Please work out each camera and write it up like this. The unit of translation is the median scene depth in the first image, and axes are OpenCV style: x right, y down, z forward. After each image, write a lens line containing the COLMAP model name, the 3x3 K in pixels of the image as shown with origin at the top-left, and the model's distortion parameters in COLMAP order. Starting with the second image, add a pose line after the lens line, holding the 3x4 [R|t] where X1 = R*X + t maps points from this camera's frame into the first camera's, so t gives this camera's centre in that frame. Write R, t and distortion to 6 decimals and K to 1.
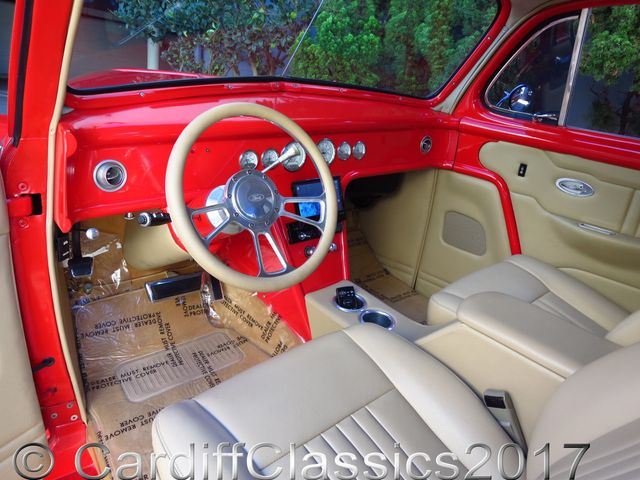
lens RADIAL K [[460.5, 0, 317.0], [0, 460.5, 237.3], [0, 0, 1]] dist [-0.051261, -0.003356]
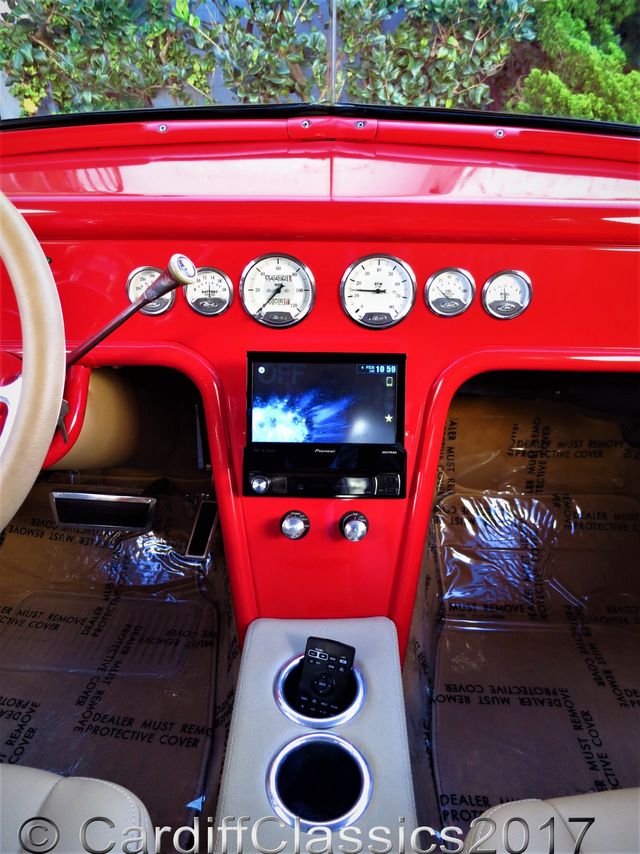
lens RADIAL K [[614.5, 0, 316.9], [0, 614.5, 421.2], [0, 0, 1]] dist [-0.051261, -0.003356]
pose [[0.734389, 0.204904, -0.647060, 0.312456], [-0.197317, 0.976620, 0.085318, -0.102382], [0.649414, 0.065019, 0.757650, 0.542672]]
